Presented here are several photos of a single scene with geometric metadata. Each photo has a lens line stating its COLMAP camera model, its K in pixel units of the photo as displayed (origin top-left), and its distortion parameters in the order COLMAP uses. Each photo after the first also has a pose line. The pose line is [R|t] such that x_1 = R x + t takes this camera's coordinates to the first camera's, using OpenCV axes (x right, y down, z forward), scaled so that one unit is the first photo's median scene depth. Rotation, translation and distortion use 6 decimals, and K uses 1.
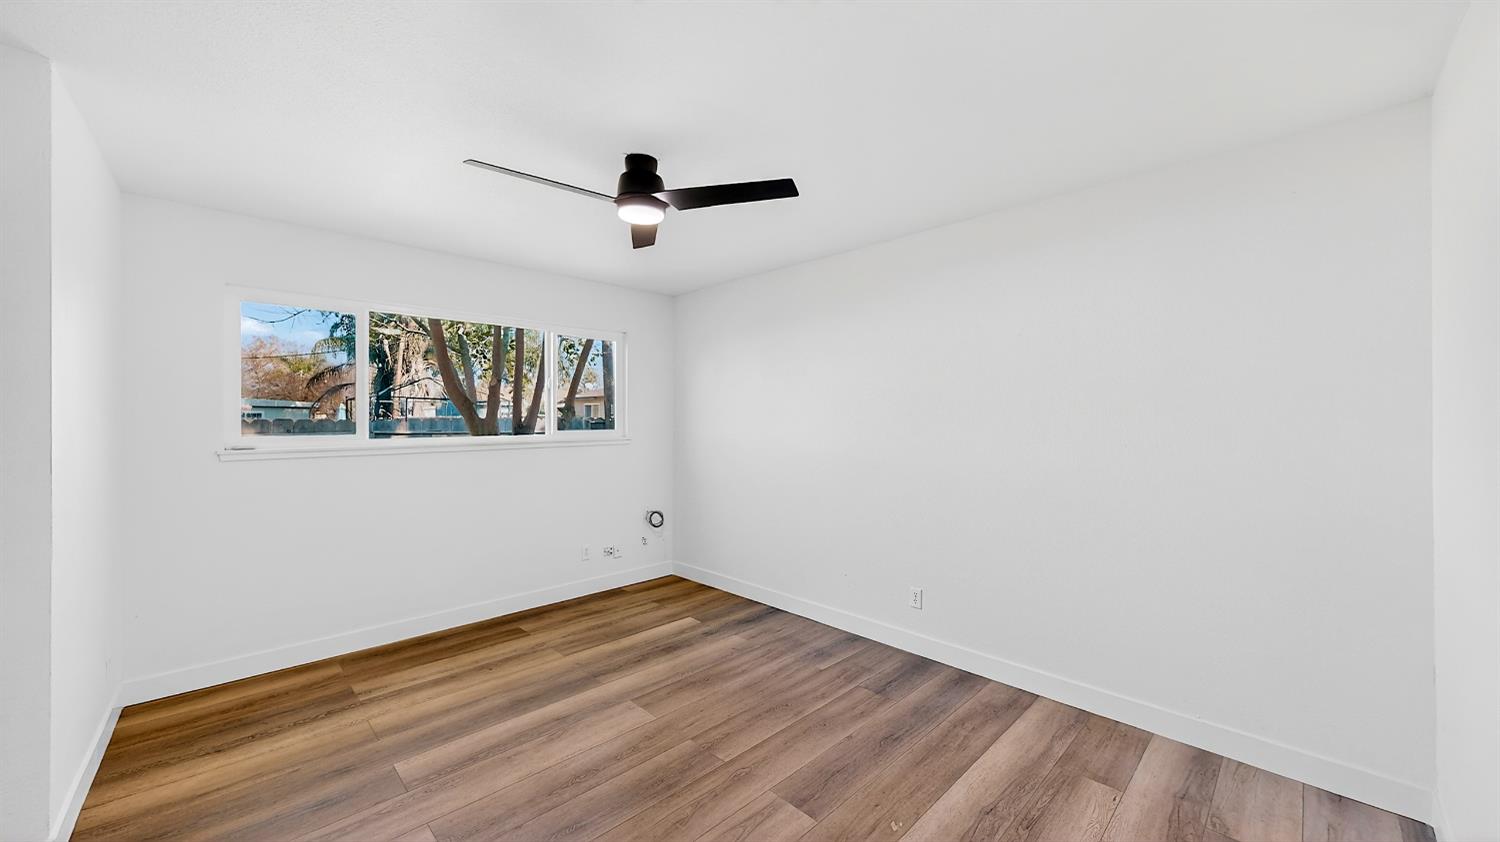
lens RADIAL K [[558.6, 0, 750.0], [0, 558.6, 421.0], [0, 0, 1]] dist [0.001604, 0.000126]
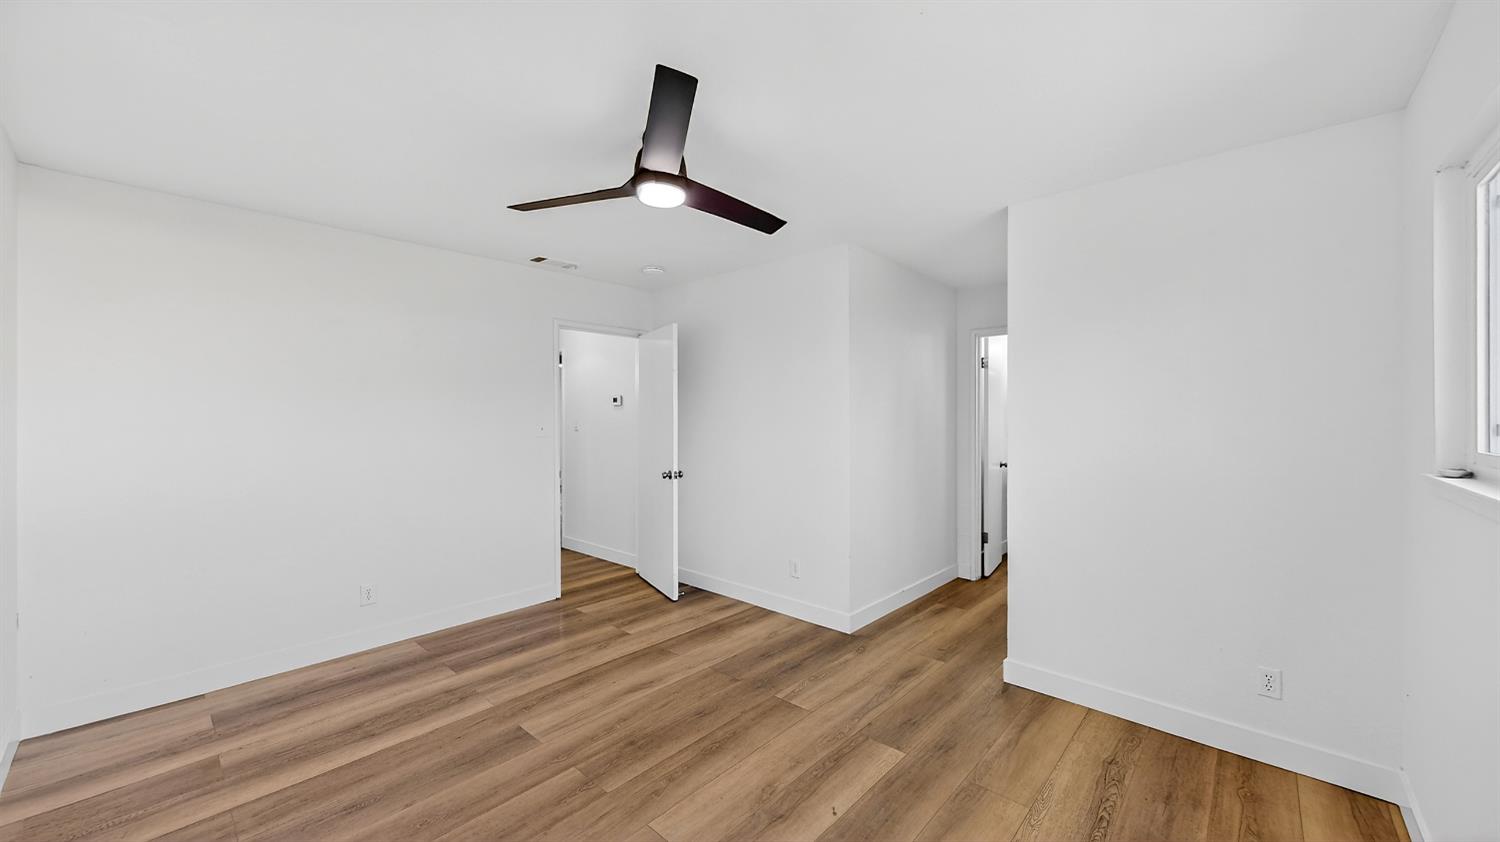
lens RADIAL K [[558.6, 0, 750.0], [0, 558.6, 421.0], [0, 0, 1]] dist [0.001604, 0.000126]
pose [[-0.998511, 0.002425, -0.054501, -0.296330], [0.002105, 0.999980, 0.005923, 0.000674], [0.054514, 0.005799, -0.998496, 1.971033]]
